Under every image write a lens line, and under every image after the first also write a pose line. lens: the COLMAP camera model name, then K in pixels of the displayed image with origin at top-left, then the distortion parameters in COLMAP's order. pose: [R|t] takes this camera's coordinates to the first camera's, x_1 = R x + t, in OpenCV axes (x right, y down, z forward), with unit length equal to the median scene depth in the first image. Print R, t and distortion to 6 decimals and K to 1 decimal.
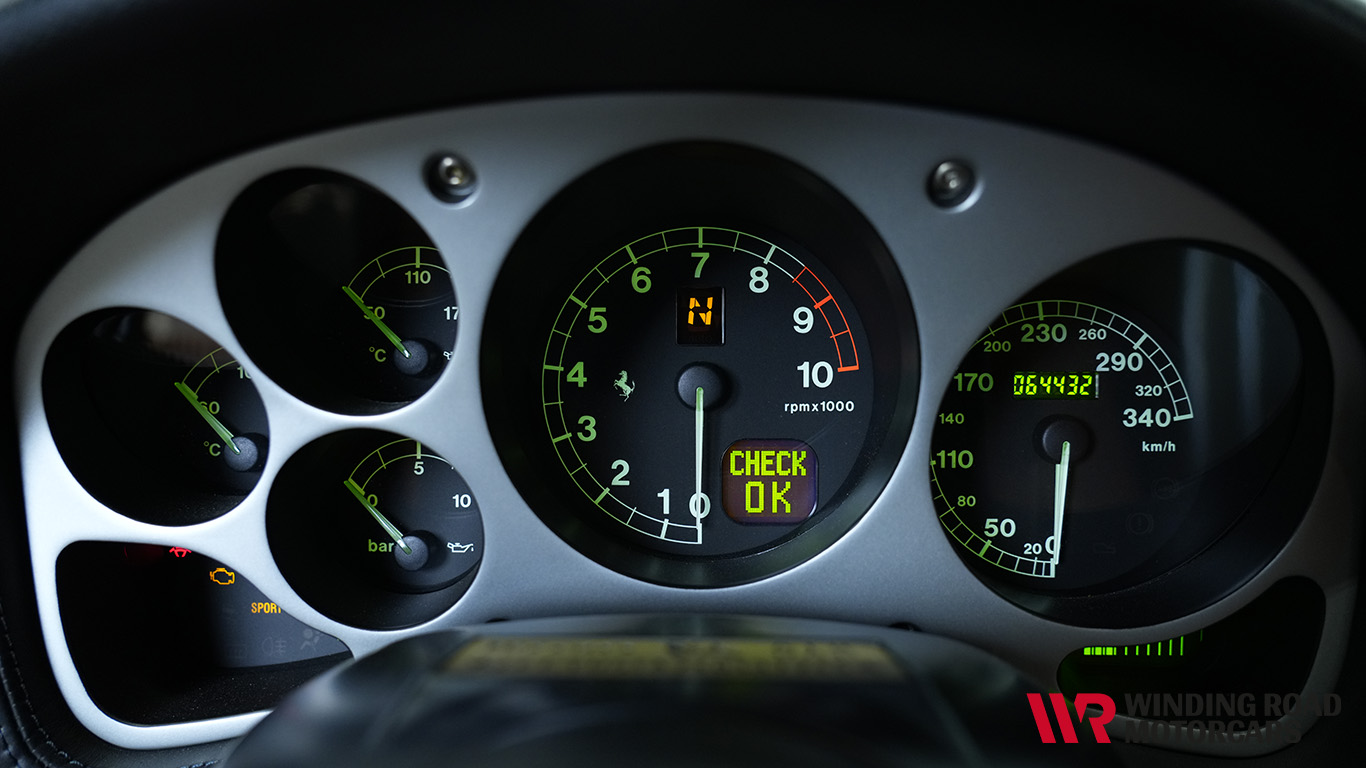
lens RADIAL K [[915.2, 0, 678.3], [0, 915.2, 391.3], [0, 0, 1]] dist [-0.003640, 0.001478]
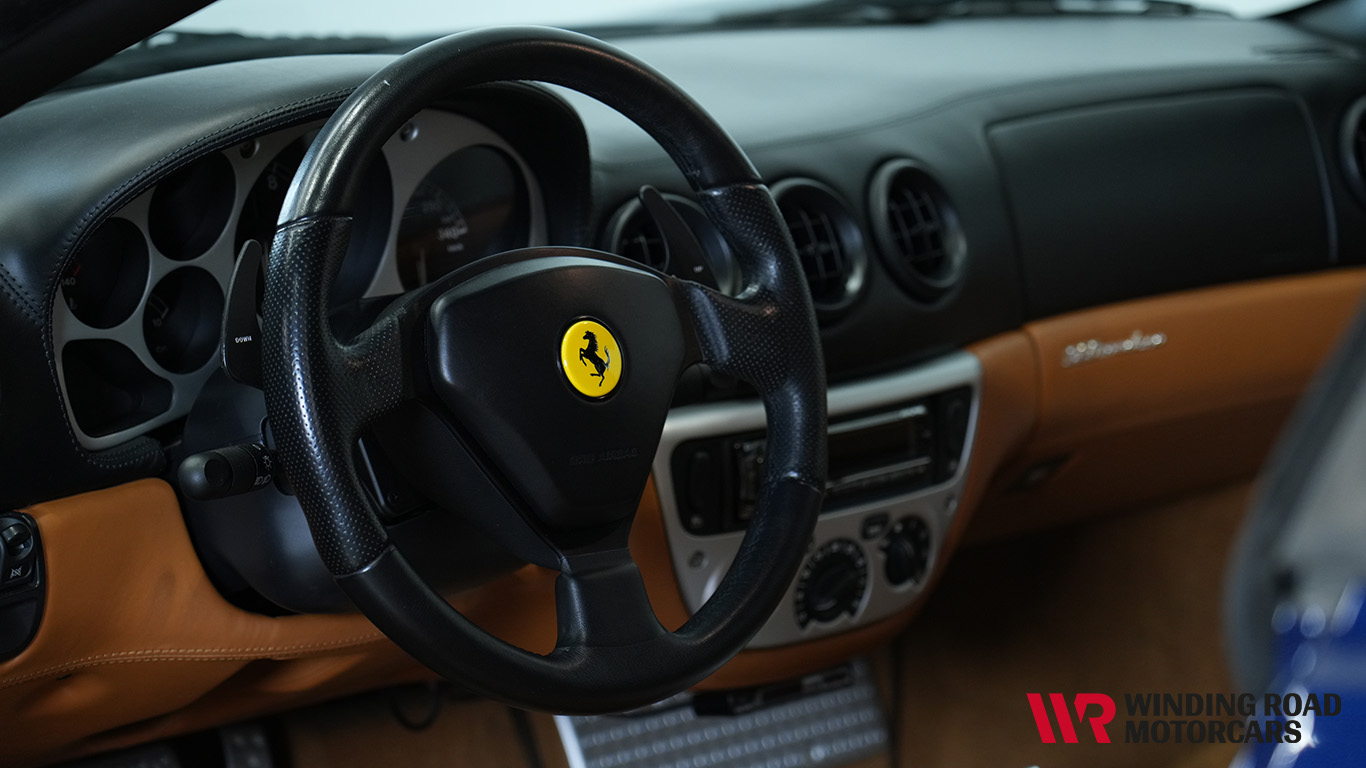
lens RADIAL K [[4116.8, 0, 682.5], [0, 4116.8, 383.7], [0, 0, 1]] dist [0.101273, 0.000000]
pose [[0.717834, -0.131293, 0.683723, -5.044523], [0.184151, 0.982887, -0.004597, 0.465850], [-0.671419, 0.129208, 0.729728, -5.546546]]
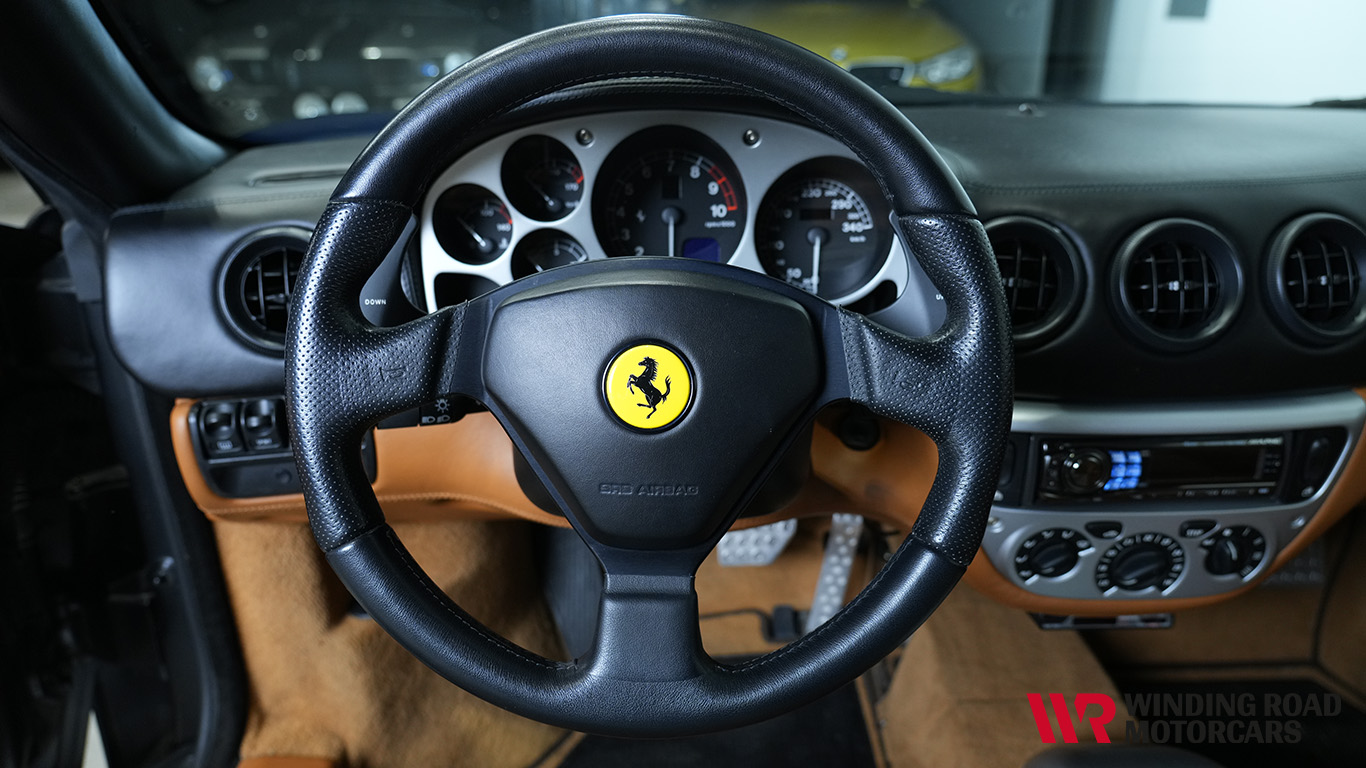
lens RADIAL K [[915.2, 0, 683.4], [0, 915.2, 386.0], [0, 0, 1]] dist [-0.003640, 0.001478]
pose [[0.999865, -0.012108, 0.011072, 0.023524], [0.010910, 0.994670, 0.102531, 0.196978], [-0.012255, -0.102397, 0.994668, -1.491402]]
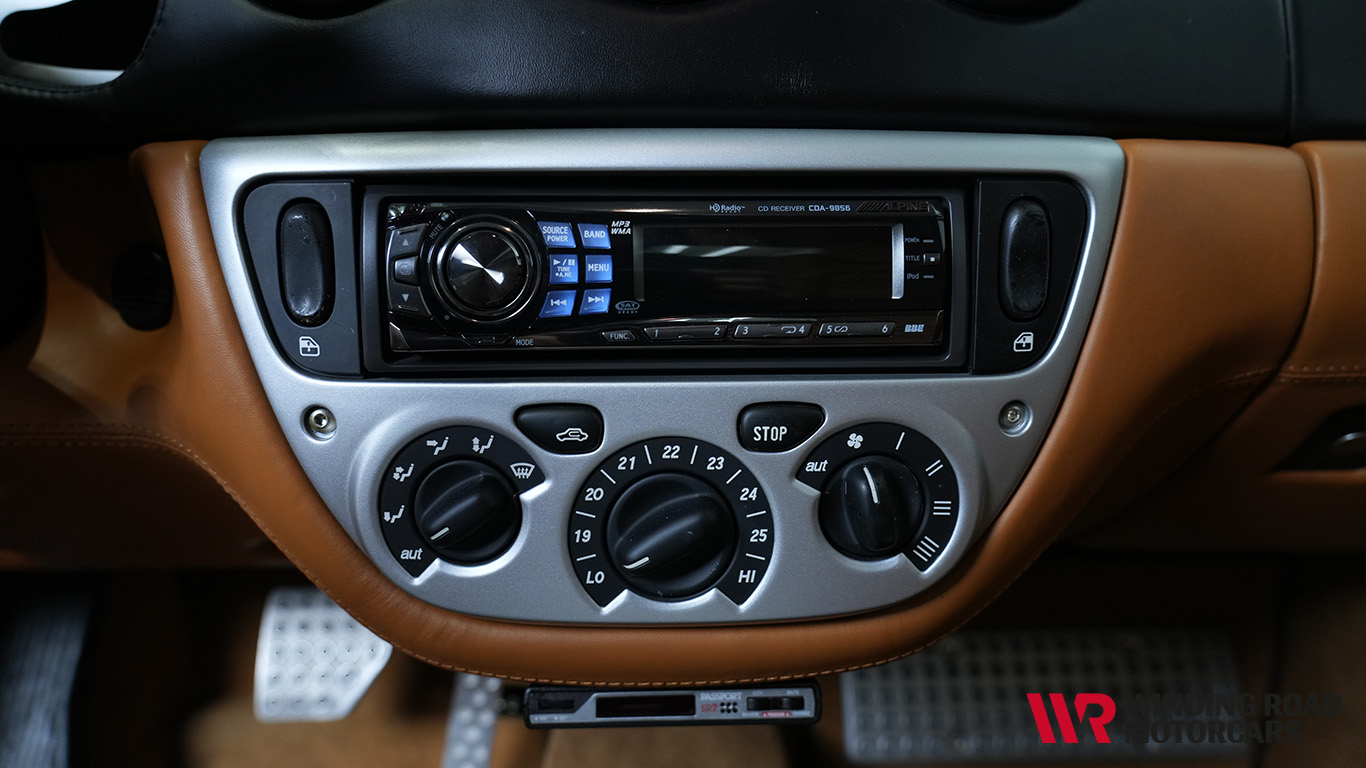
lens RADIAL K [[915.2, 0, 683.1], [0, 915.2, 383.1], [0, 0, 1]] dist [-0.003640, 0.001478]
pose [[0.999393, -0.002840, 0.034729, 1.205228], [0.009259, 0.982488, -0.186096, 0.943703], [-0.033593, 0.186304, 0.981918, -0.223119]]
